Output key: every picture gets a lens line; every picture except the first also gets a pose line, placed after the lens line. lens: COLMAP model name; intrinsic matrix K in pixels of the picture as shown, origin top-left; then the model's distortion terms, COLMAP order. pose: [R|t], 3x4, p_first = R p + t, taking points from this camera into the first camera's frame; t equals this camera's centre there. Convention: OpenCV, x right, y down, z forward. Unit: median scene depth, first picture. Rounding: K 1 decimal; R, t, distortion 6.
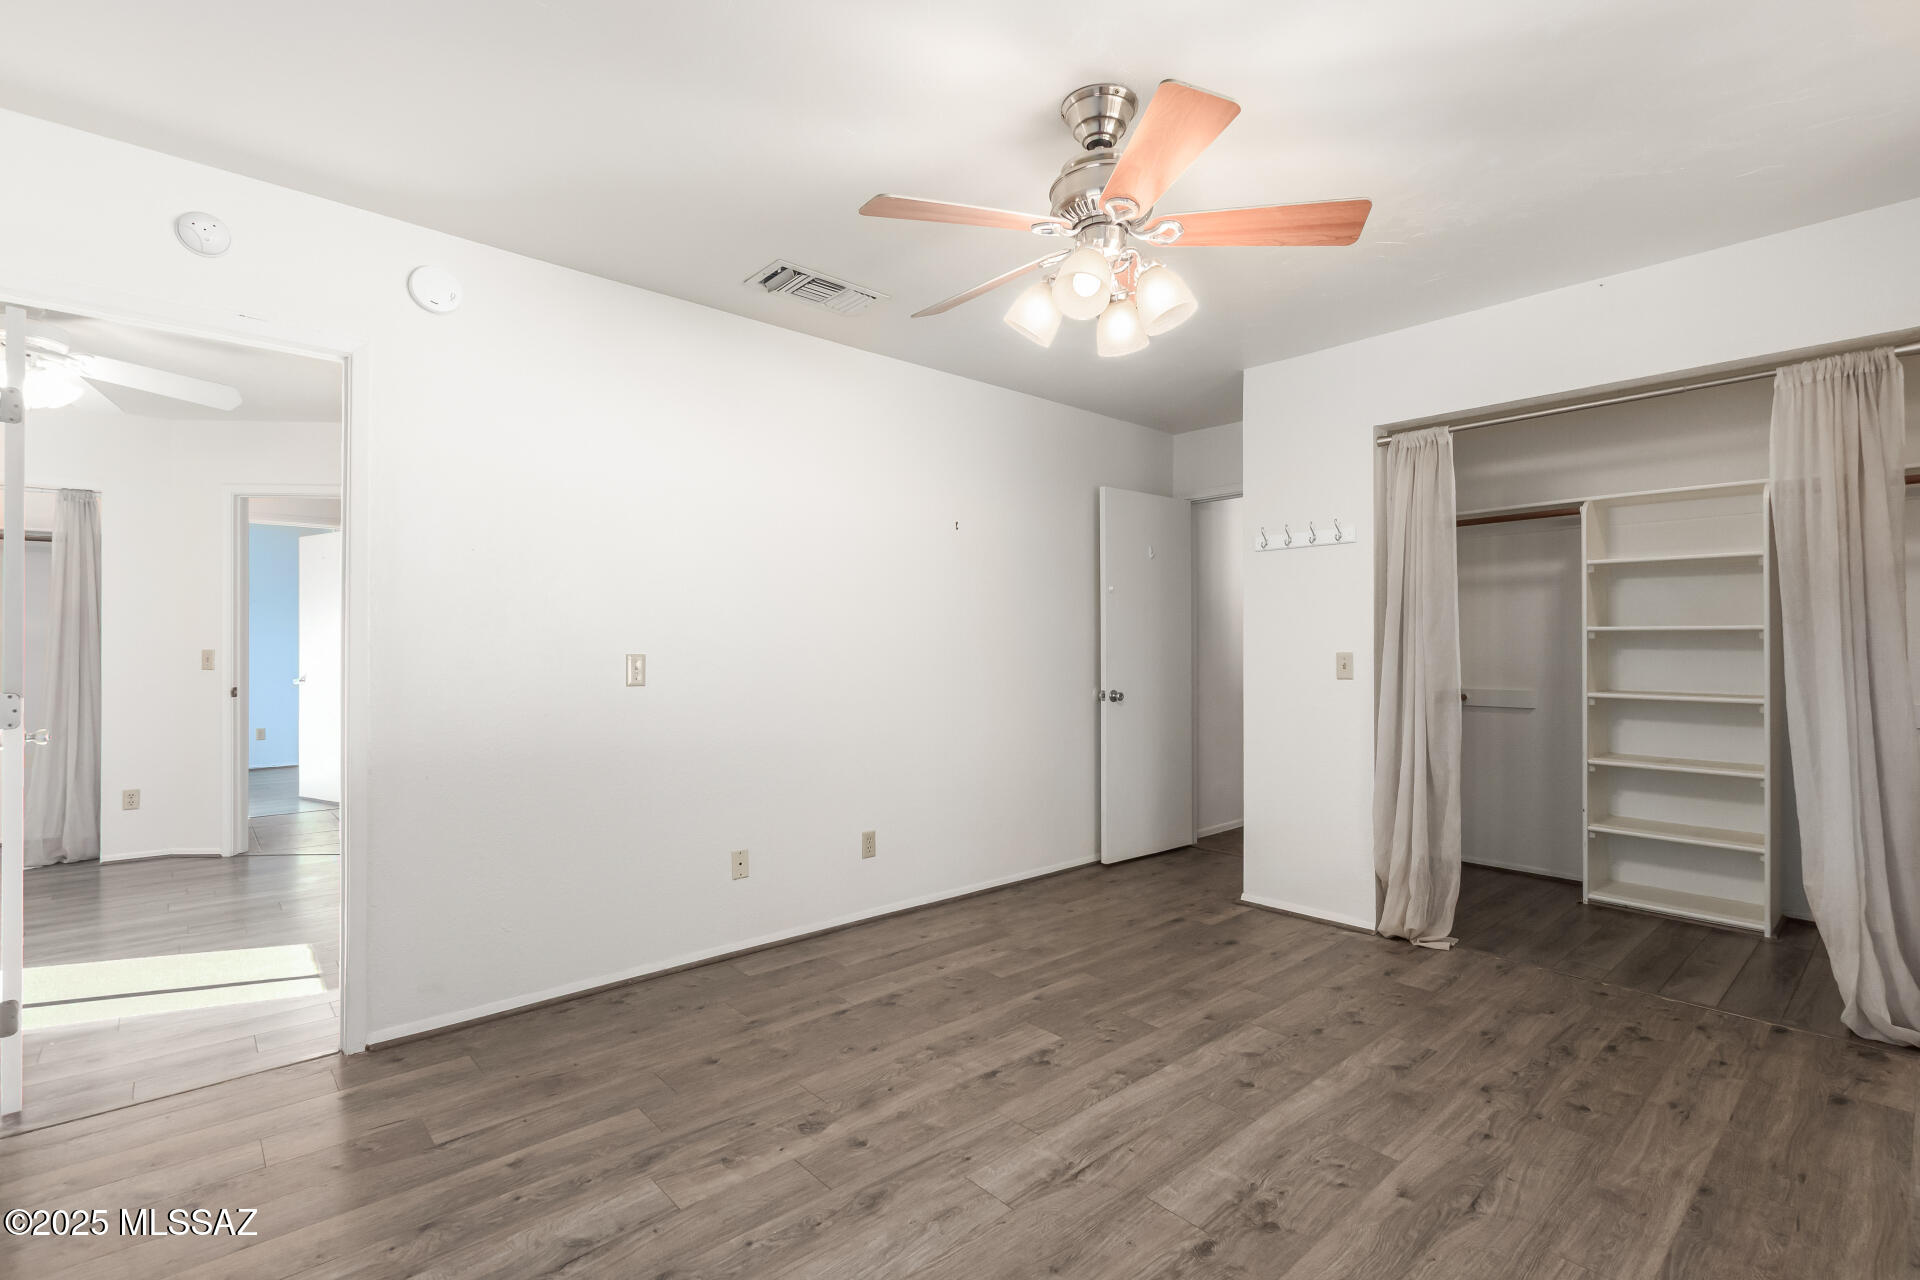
lens RADIAL K [[916.3, 0, 925.8], [0, 916.3, 645.7], [0, 0, 1]] dist [0.008449, -0.001198]
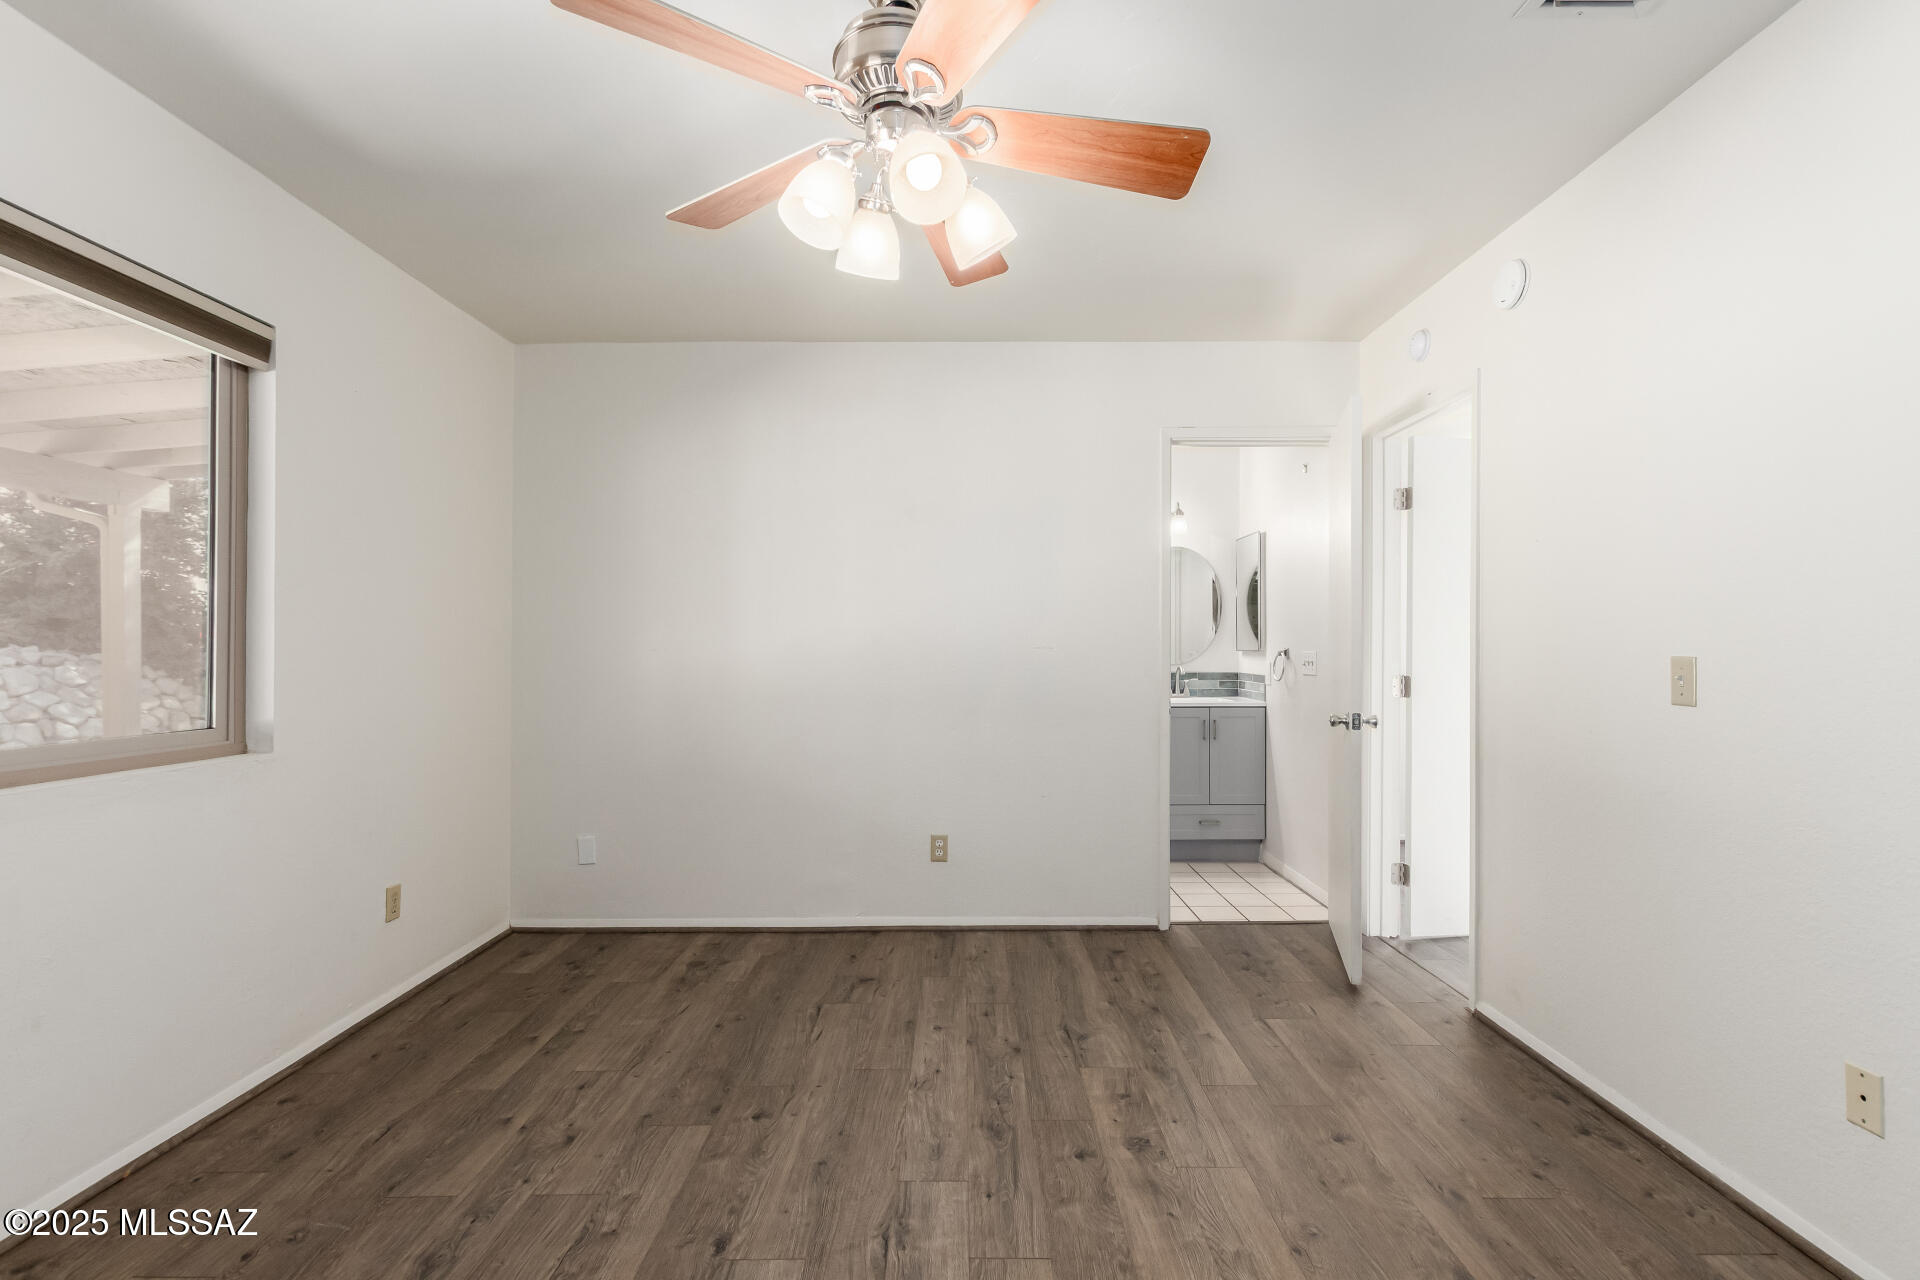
lens RADIAL K [[878.6, 0, 980.1], [0, 878.6, 645.7], [0, 0, 1]] dist [0.007190, -0.003619]
pose [[-0.640641, -0.001498, -0.767839, 0.704762], [0.000867, 0.999996, -0.002674, 0.007341], [0.767840, -0.002378, -0.640637, 1.502713]]
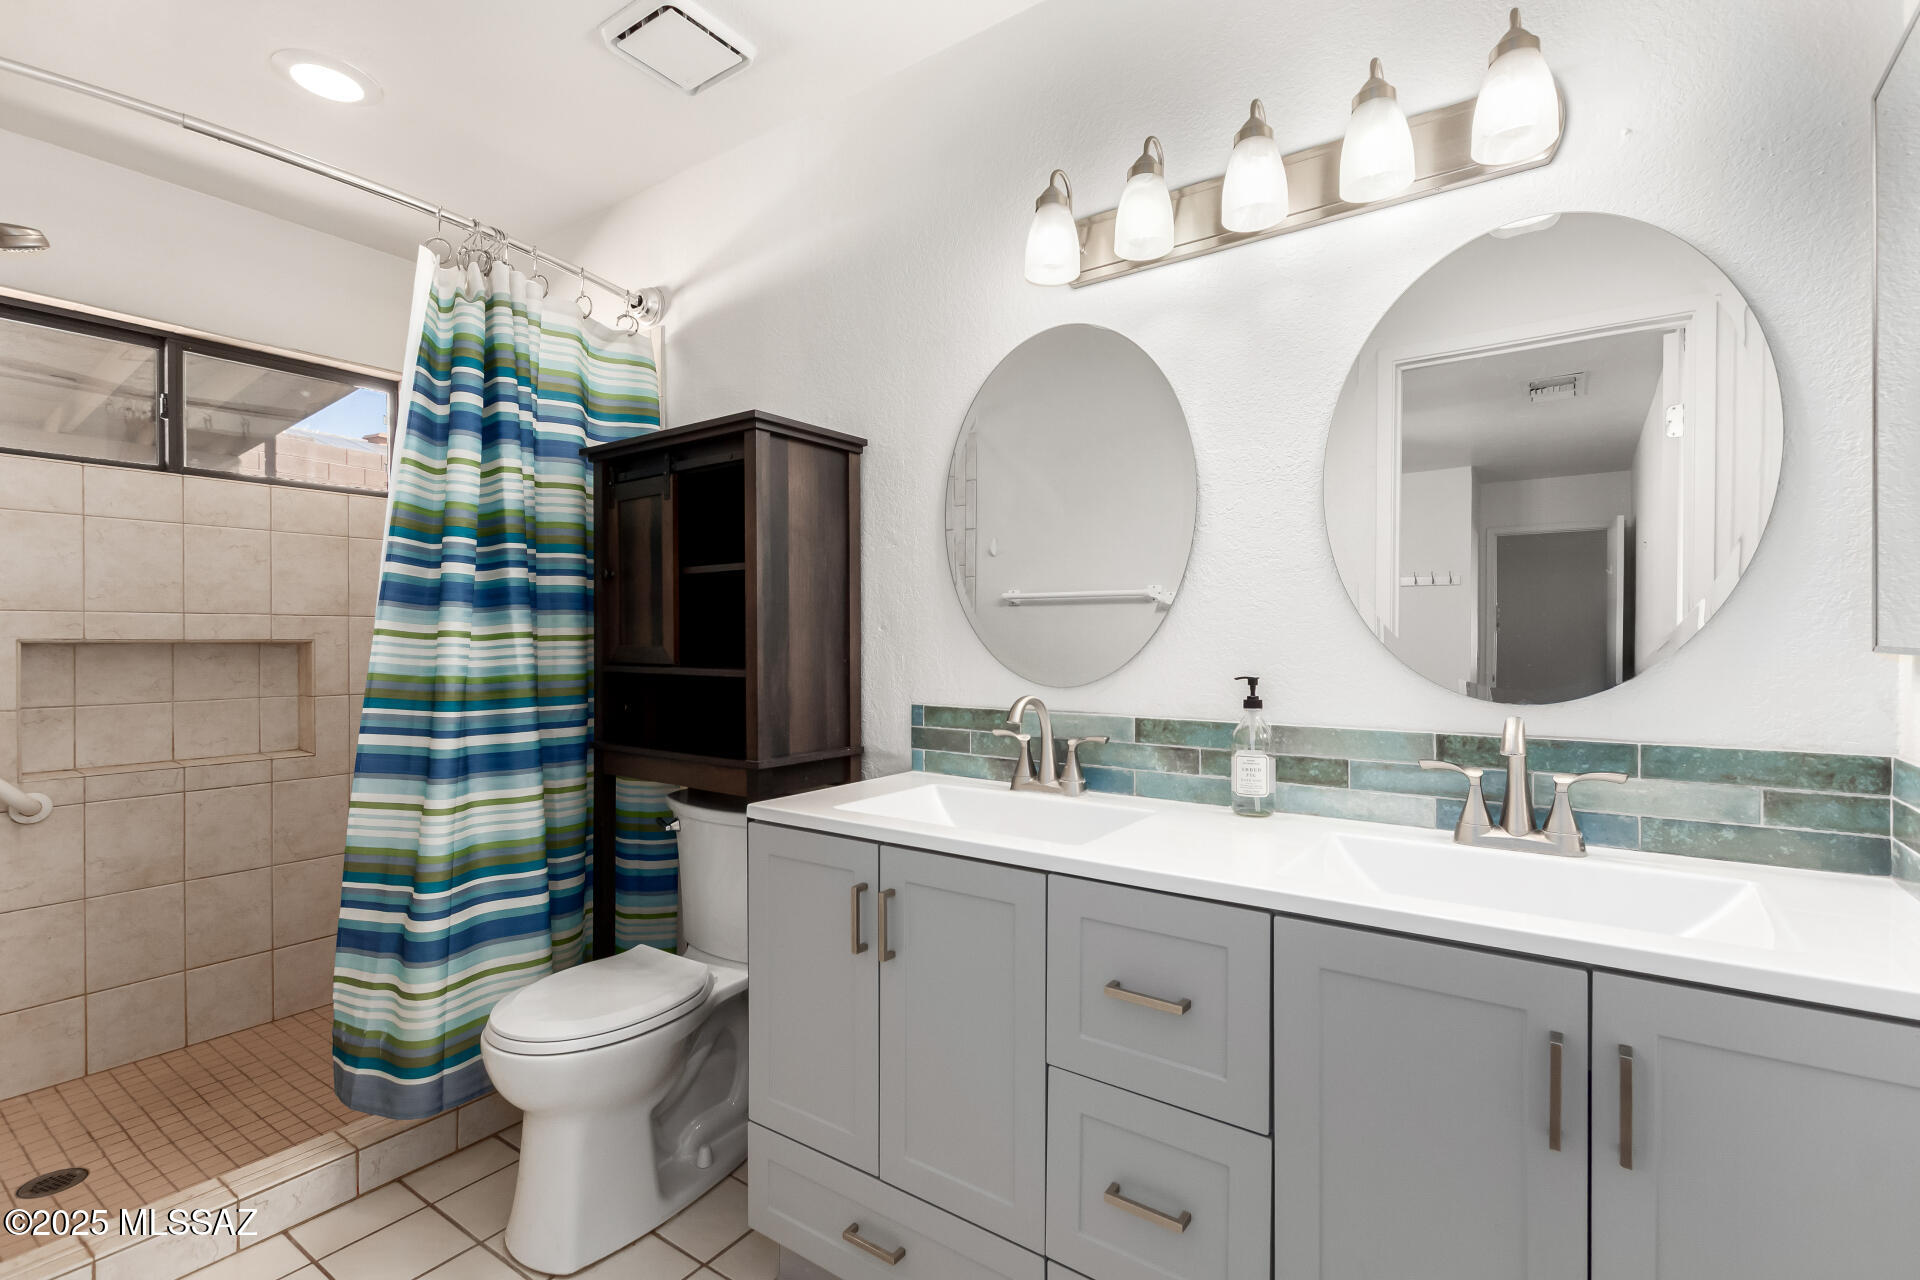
lens RADIAL K [[916.3, 0, 957.0], [0, 916.3, 643.4], [0, 0, 1]] dist [0.008449, -0.001198]
pose [[-0.966101, 0.002485, -0.258153, -1.015586], [0.000718, 0.999976, 0.006938, 0.008294], [0.258164, 0.006517, -0.966079, 0.840182]]
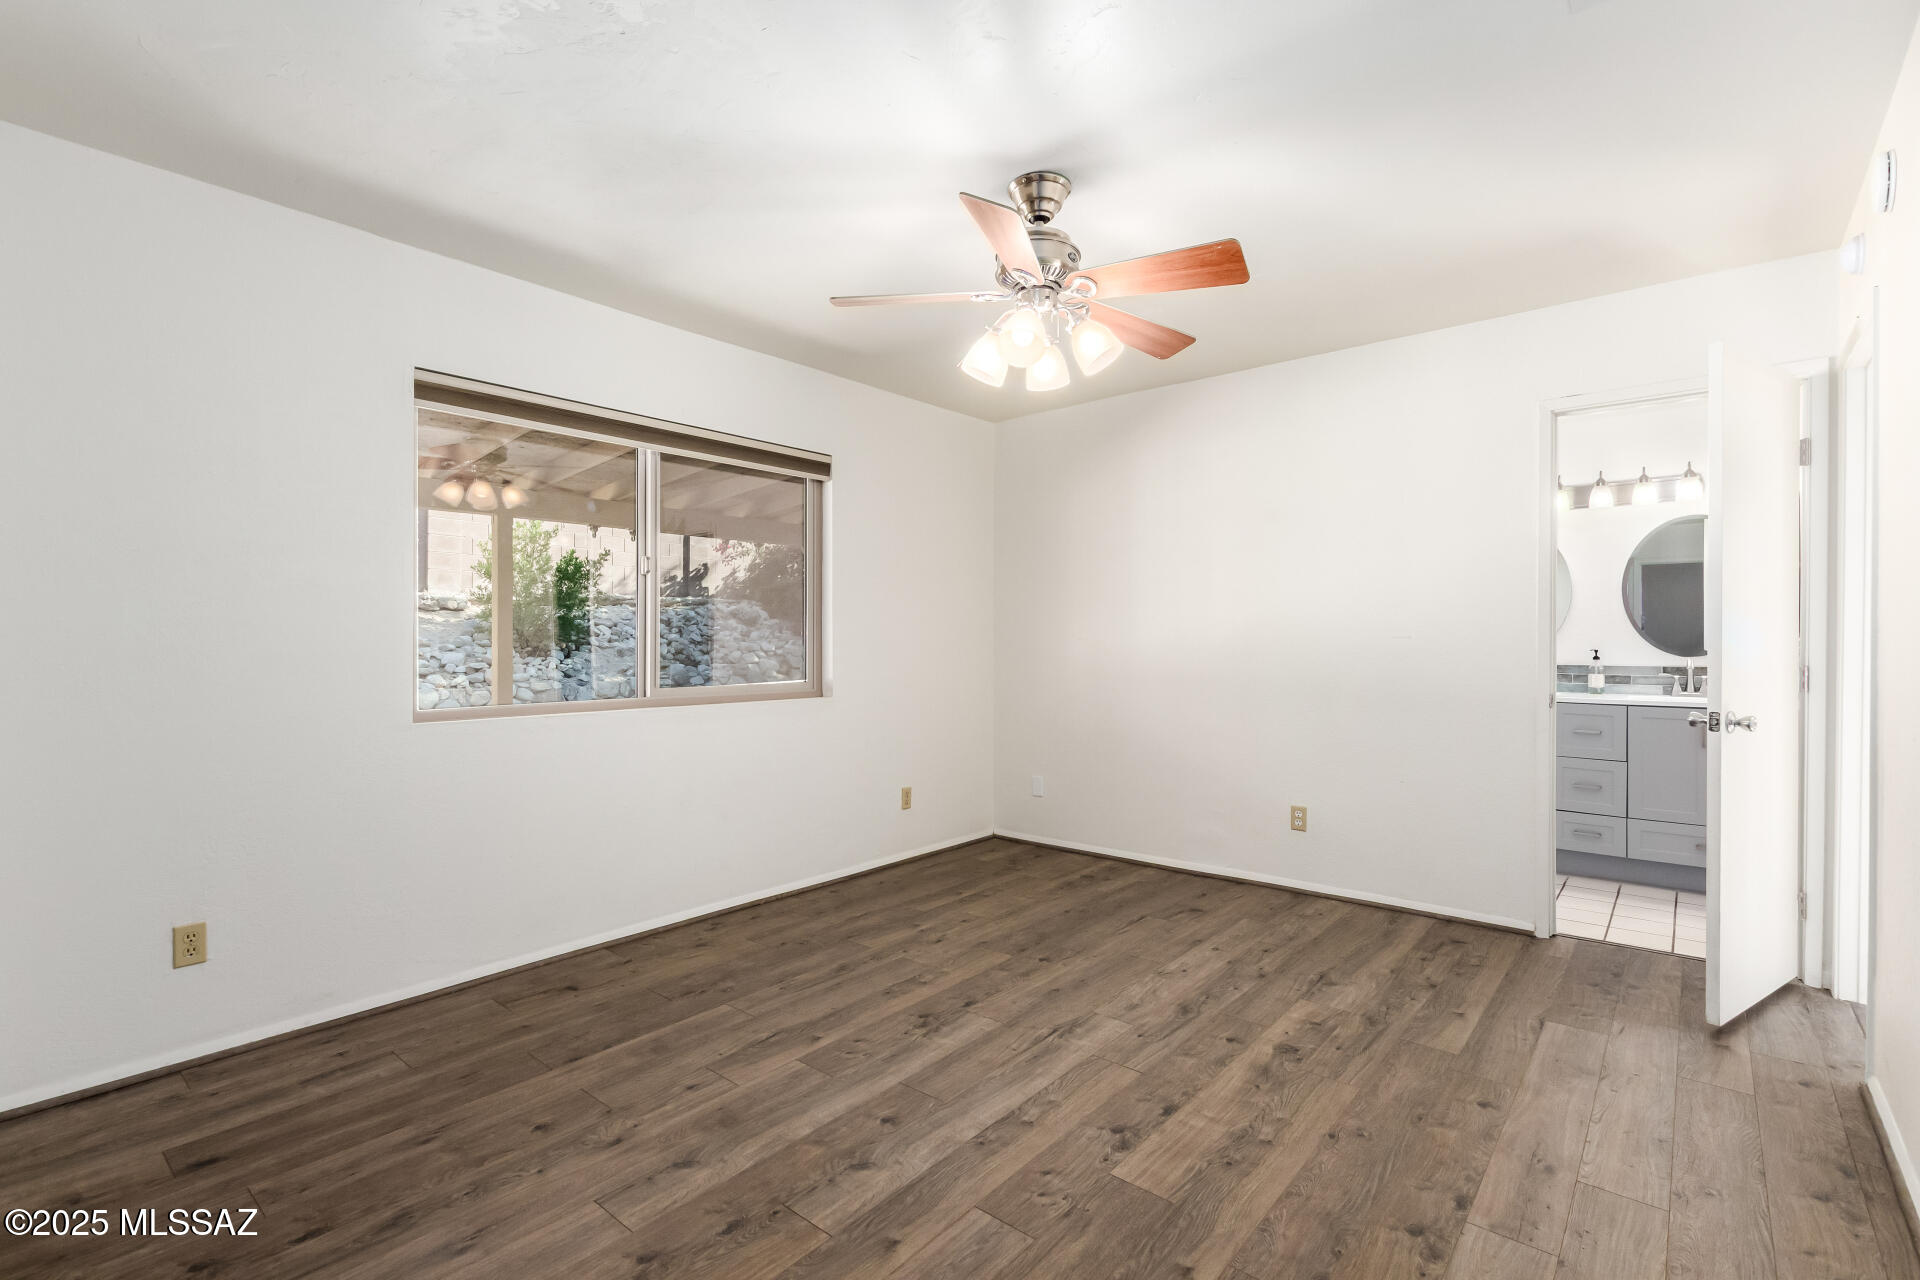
lens RADIAL K [[878.6, 0, 963.2], [0, 878.6, 641.1], [0, 0, 1]] dist [0.007190, -0.003619]
pose [[-0.985565, 0.001743, -0.169287, 0.472011], [0.001395, 0.999997, 0.002174, 0.011049], [0.169291, 0.001906, -0.985564, 2.072684]]
